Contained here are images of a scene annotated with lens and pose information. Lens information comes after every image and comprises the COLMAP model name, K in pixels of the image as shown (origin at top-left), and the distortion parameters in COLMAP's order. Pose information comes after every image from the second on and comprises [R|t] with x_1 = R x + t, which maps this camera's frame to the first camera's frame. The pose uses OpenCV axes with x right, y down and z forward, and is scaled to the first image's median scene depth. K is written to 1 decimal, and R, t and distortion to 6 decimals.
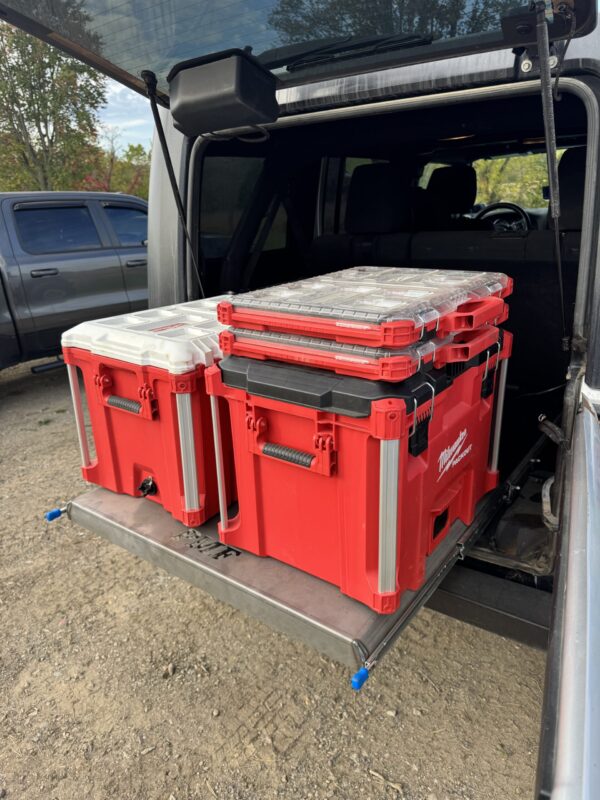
lens RADIAL K [[571.5, 0, 297.4], [0, 571.5, 398.9], [0, 0, 1]] dist [-0.005784, -0.012861]
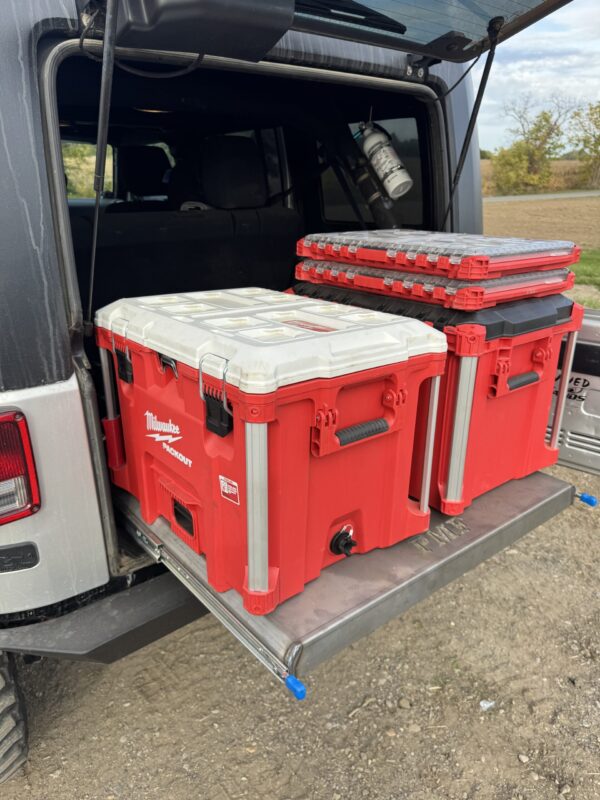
lens RADIAL K [[571.5, 0, 296.9], [0, 571.5, 400.4], [0, 0, 1]] dist [-0.005784, -0.012861]
pose [[0.254710, -0.302354, 0.918534, -0.691681], [0.317980, 0.923229, 0.215724, -0.147122], [-0.913243, 0.237128, 0.331298, 0.597193]]
